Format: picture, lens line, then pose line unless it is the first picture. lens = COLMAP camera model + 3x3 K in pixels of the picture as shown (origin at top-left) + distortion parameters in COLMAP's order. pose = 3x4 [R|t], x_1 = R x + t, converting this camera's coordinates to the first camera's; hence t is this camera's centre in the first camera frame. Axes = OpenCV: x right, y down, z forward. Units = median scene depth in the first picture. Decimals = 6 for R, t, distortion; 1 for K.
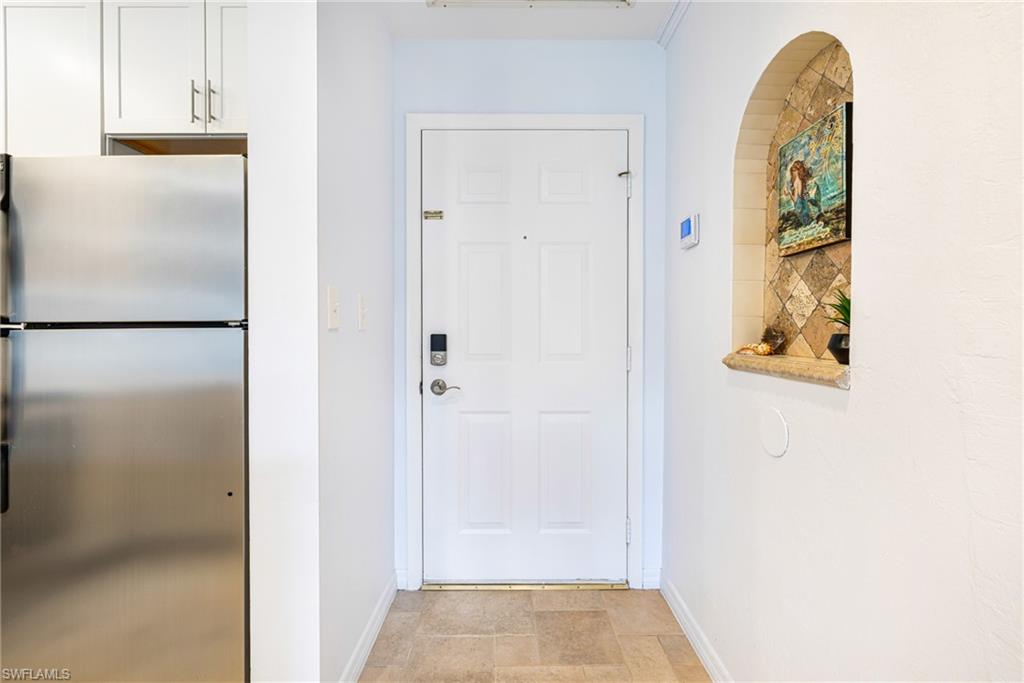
lens RADIAL K [[450.4, 0, 512.9], [0, 450.4, 330.8], [0, 0, 1]] dist [0.001142, -0.000625]
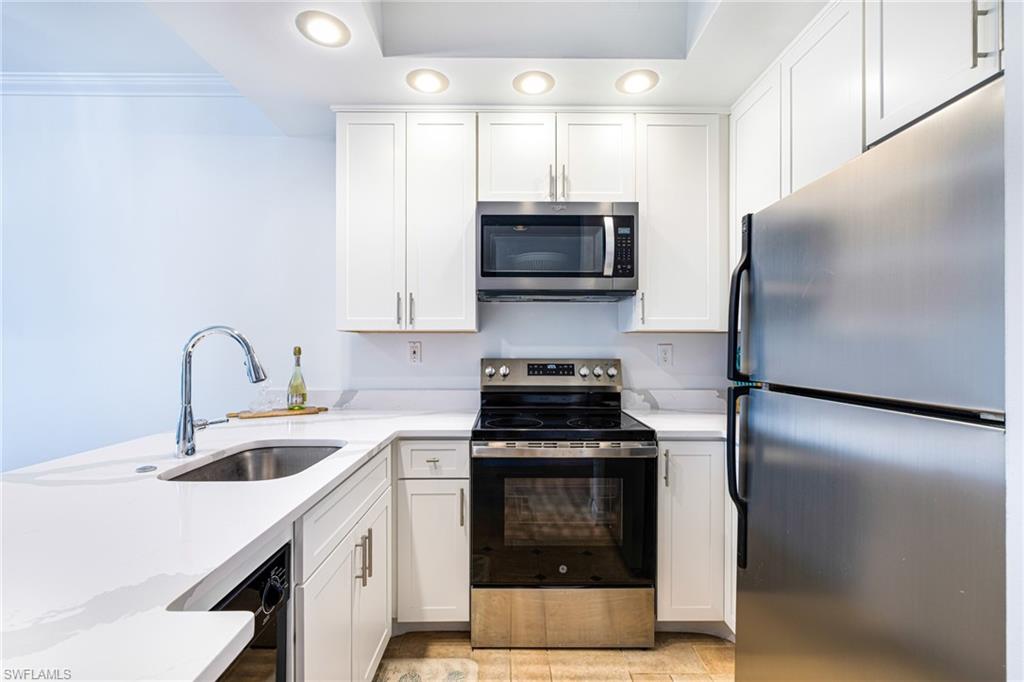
lens RADIAL K [[450.4, 0, 505.2], [0, 450.4, 348.7], [0, 0, 1]] dist [0.001142, -0.000625]
pose [[0.018418, 0.000632, -0.999830, -0.076000], [-0.007536, 0.999971, 0.000493, -0.052422], [0.999802, 0.007526, 0.018422, 0.266029]]
